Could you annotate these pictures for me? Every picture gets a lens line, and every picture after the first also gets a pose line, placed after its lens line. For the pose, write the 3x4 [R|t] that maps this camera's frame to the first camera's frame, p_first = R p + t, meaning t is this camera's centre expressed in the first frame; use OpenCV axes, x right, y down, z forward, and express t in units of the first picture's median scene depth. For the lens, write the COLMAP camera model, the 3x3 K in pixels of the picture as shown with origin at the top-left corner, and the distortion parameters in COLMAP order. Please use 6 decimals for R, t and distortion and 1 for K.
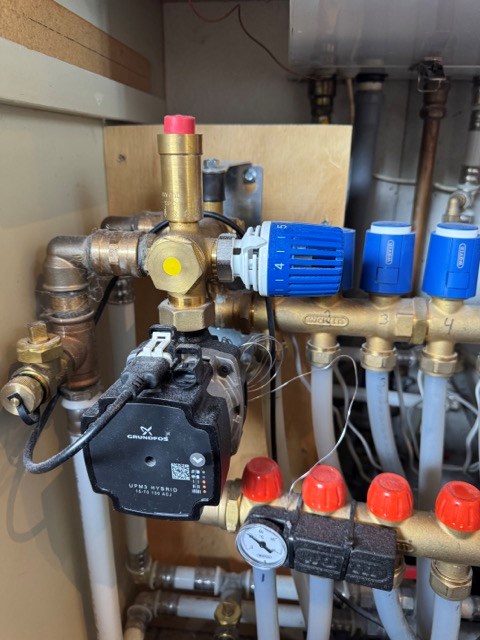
lens RADIAL K [[469.2, 0, 240.0], [0, 469.2, 320.0], [0, 0, 1]] dist [-0.008588, -0.005660]
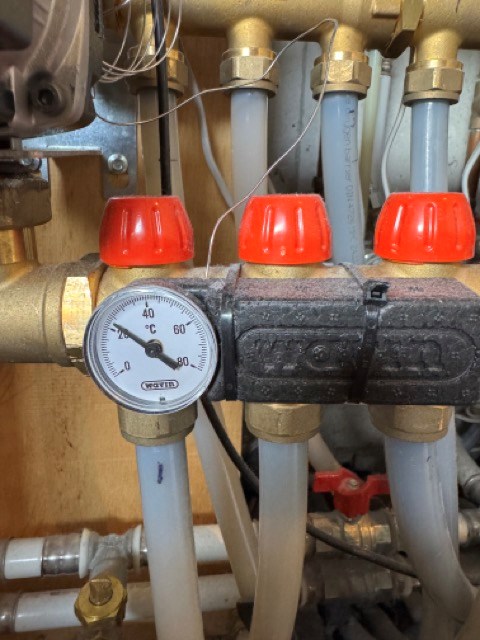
lens RADIAL K [[455.5, 0, 240.0], [0, 455.5, 285.9], [0, 0, 1]] dist [0.000542, 0.001403]
pose [[0.970189, -0.037061, 0.239500, 0.021025], [0.057030, 0.995399, -0.076990, 0.341637], [-0.235545, 0.088353, 0.967839, 0.449824]]
